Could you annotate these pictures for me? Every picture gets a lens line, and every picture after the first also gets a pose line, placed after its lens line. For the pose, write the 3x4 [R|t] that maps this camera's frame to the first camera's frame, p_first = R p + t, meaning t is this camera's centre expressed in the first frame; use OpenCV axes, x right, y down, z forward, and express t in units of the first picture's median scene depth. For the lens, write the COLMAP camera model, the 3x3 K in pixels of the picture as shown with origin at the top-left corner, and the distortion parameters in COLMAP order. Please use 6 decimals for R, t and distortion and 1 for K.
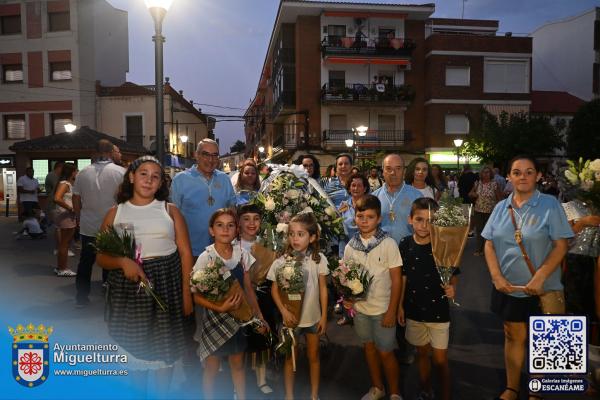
lens RADIAL K [[433.6, 0, 300.0], [0, 433.6, 200.0], [0, 0, 1]] dist [-0.019070, 0.004855]
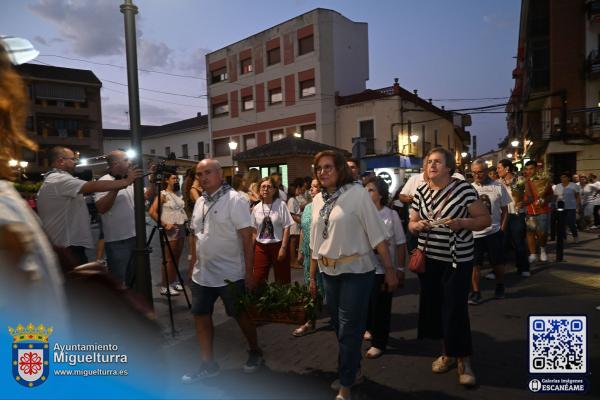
lens RADIAL K [[406.4, 0, 300.0], [0, 406.4, 200.0], [0, 0, 1]] dist [-0.001629, 0.001182]
pose [[0.808827, 0.006082, -0.588015, 0.064275], [-0.003498, 0.999979, 0.005531, -0.006516], [0.588036, -0.002417, 0.808831, 0.105420]]
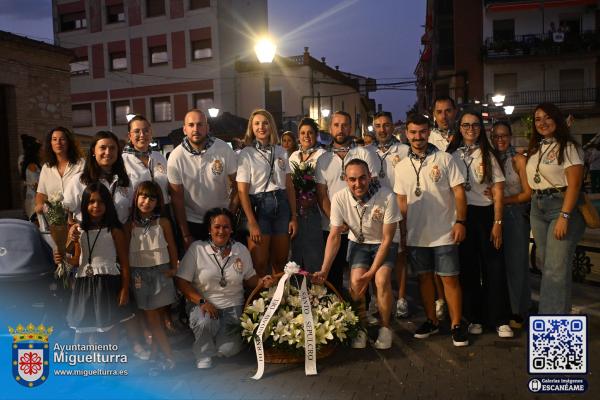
lens RADIAL K [[627.8, 0, 300.0], [0, 627.8, 200.0], [0, 0, 1]] dist [0.000123, -0.008421]
pose [[0.941965, -0.003641, -0.335690, 0.120948], [0.011151, 0.999729, 0.020445, 0.012735], [0.335524, -0.023002, 0.941751, -0.254343]]
